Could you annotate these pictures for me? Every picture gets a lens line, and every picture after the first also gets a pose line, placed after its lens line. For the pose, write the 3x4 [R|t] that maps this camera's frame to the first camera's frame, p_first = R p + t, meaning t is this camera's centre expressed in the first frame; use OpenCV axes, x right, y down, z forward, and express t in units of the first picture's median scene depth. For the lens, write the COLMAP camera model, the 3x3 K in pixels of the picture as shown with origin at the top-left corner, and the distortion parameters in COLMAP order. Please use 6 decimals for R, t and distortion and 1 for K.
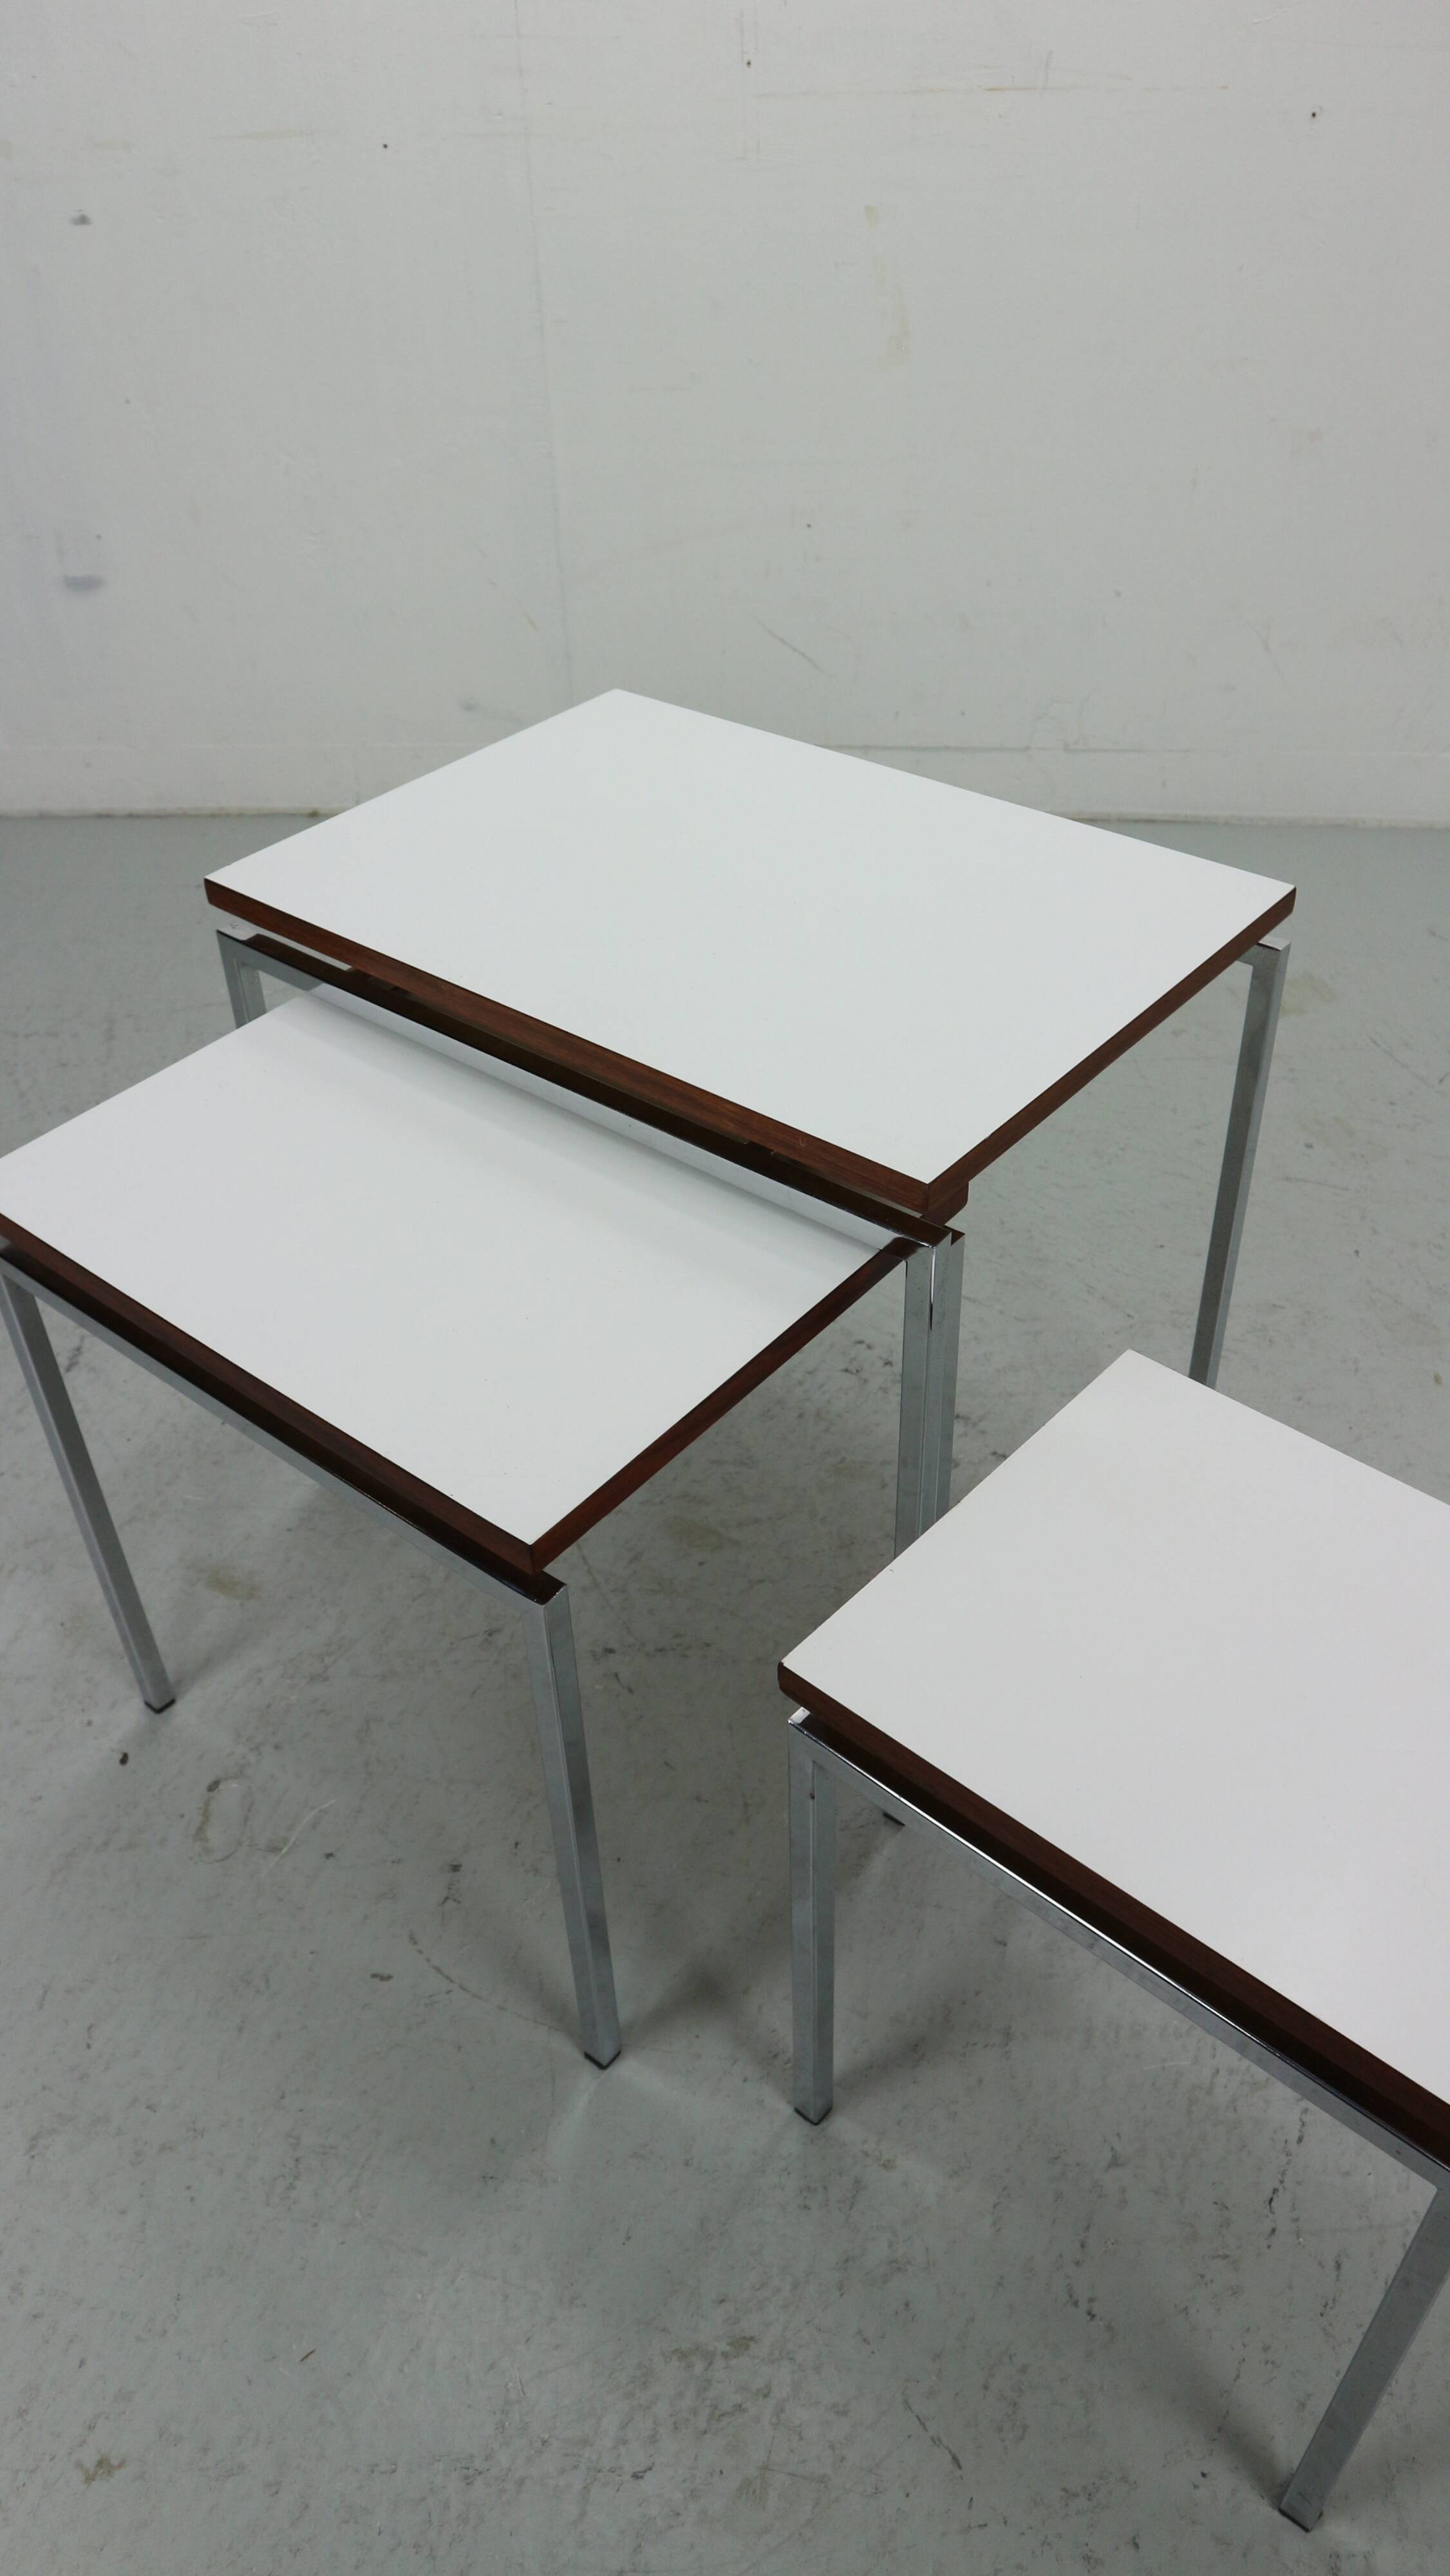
lens RADIAL K [[1858.5, 0, 712.8], [0, 1858.5, 1288.1], [0, 0, 1]] dist [-0.117130, 0.083397]
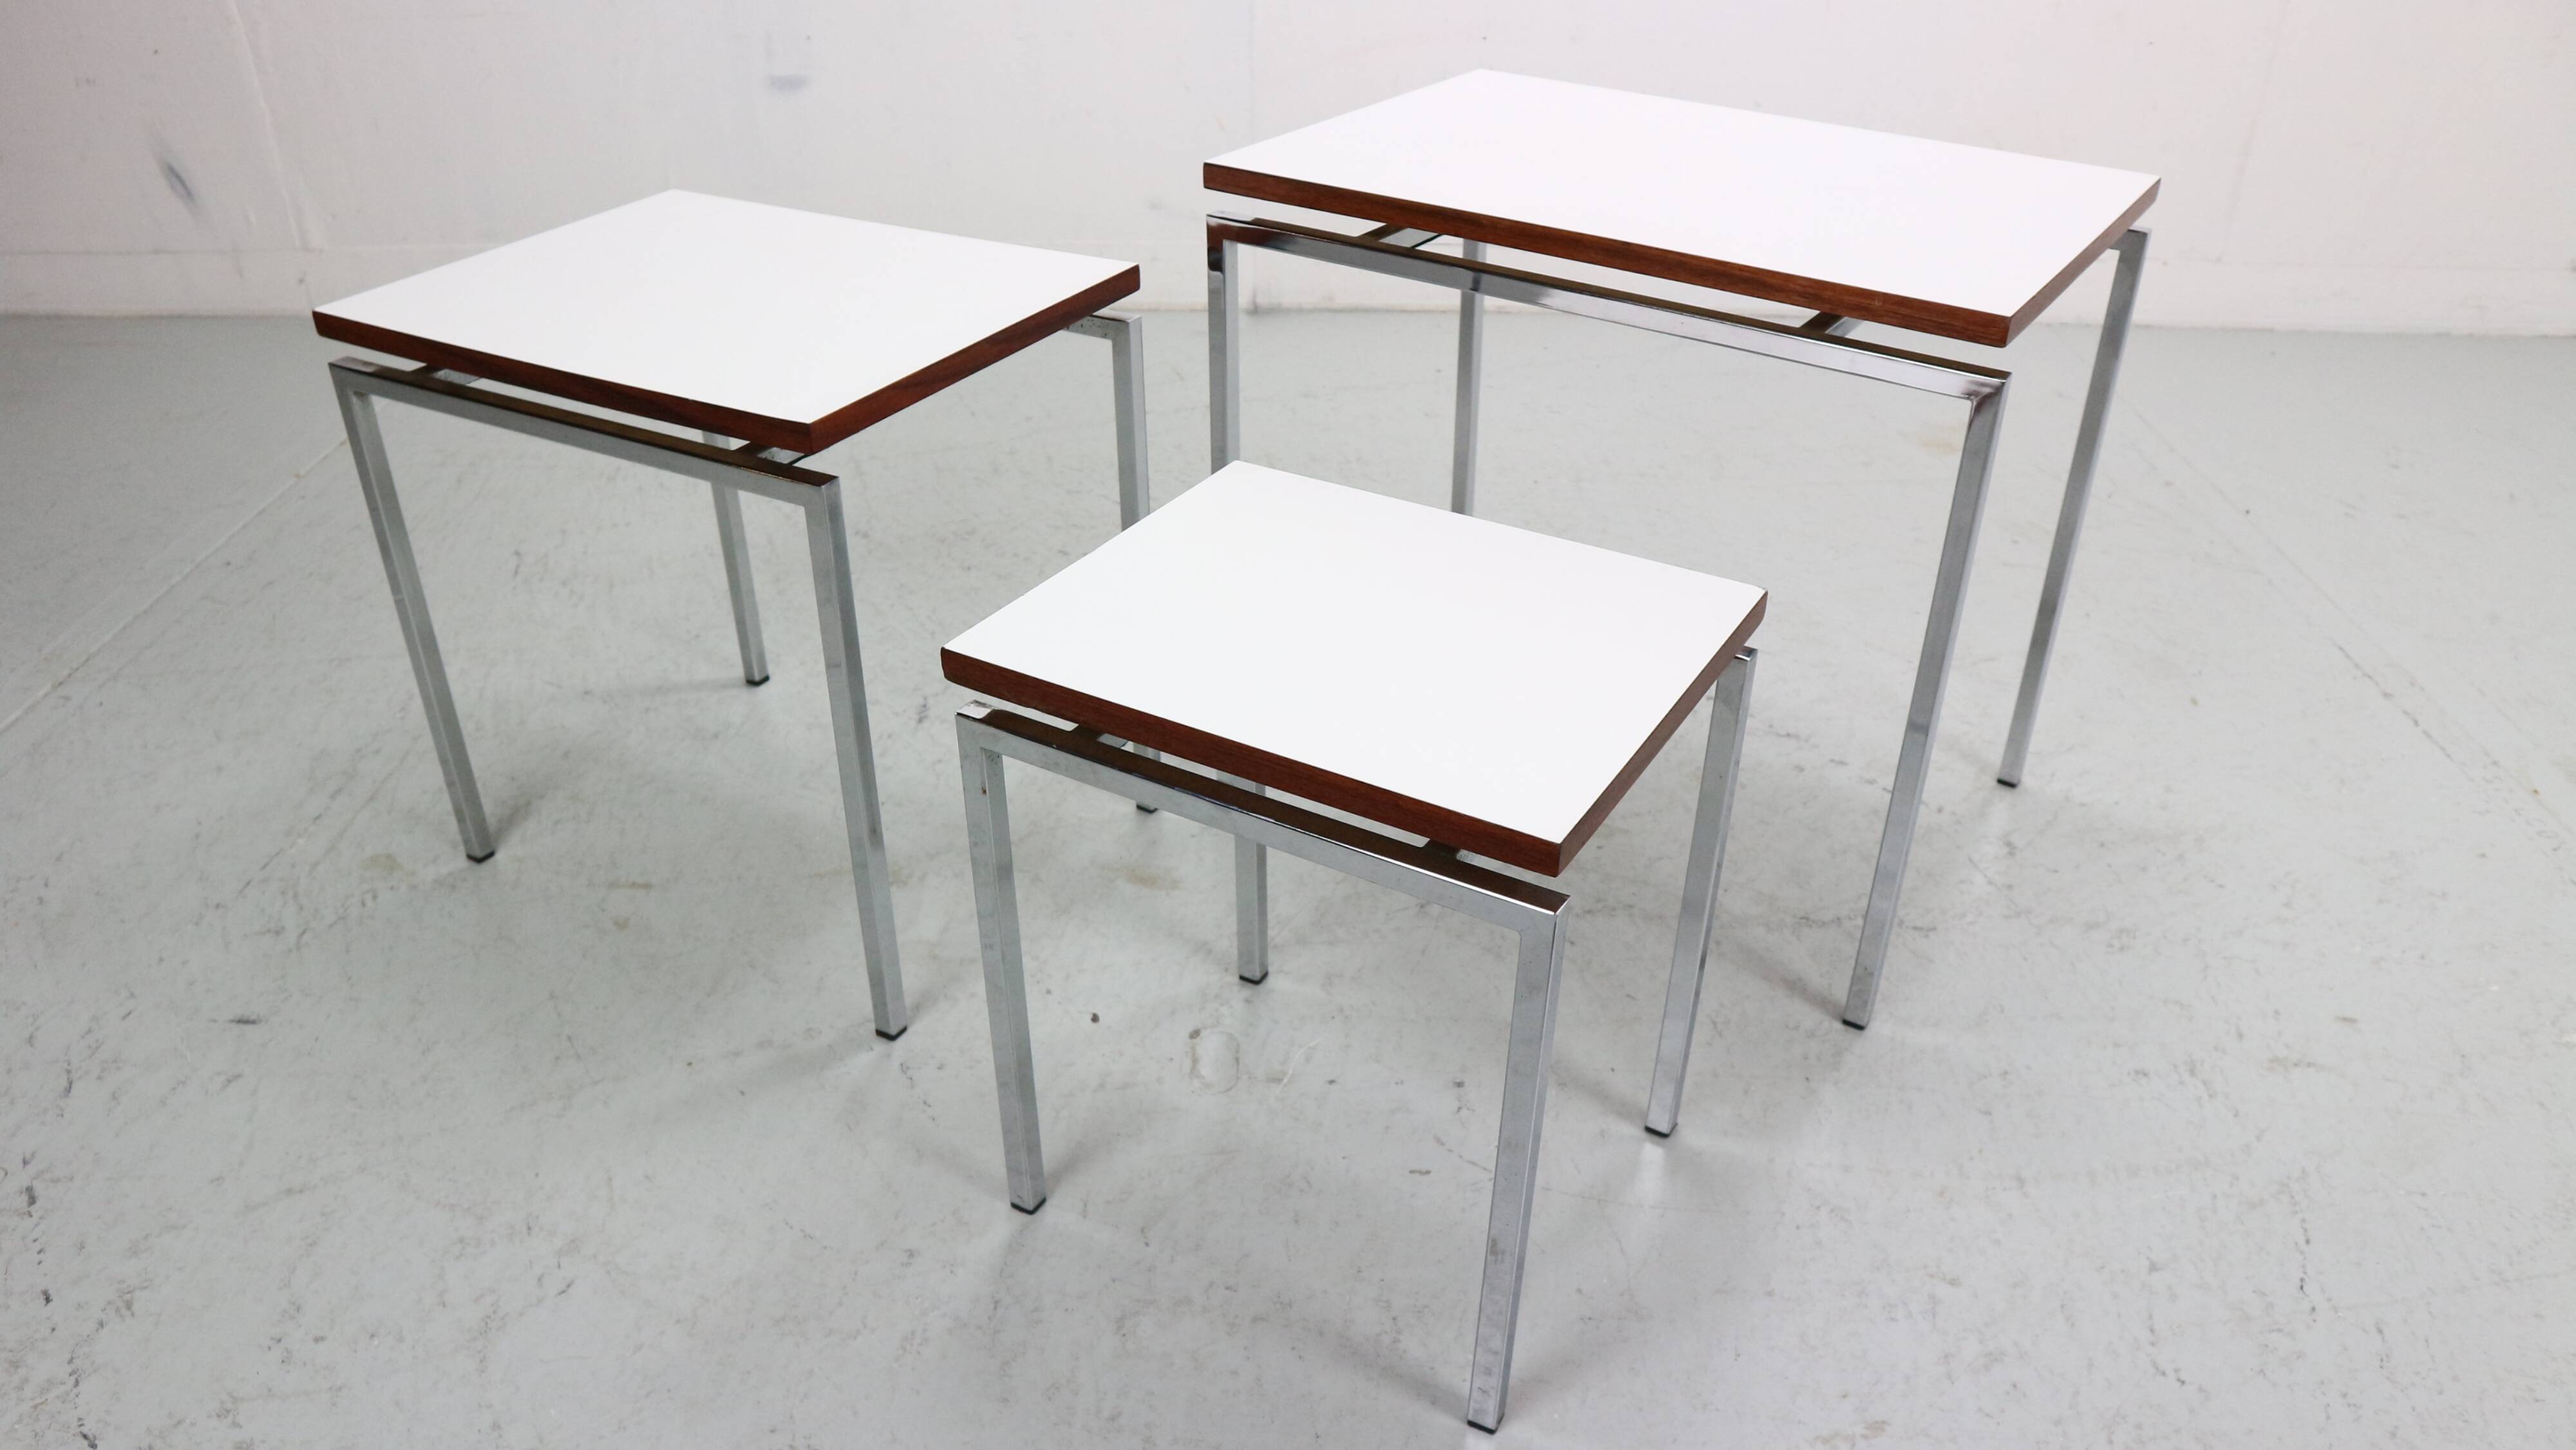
lens RADIAL K [[1858.5, 0, 1291.9], [0, 1858.5, 730.0], [0, 0, 1]] dist [-0.117130, 0.083397]
pose [[0.994824, -0.013420, 0.100722, -0.380873], [0.026247, 0.991539, -0.127127, 0.281378], [-0.098164, 0.129113, 0.986759, -0.048461]]
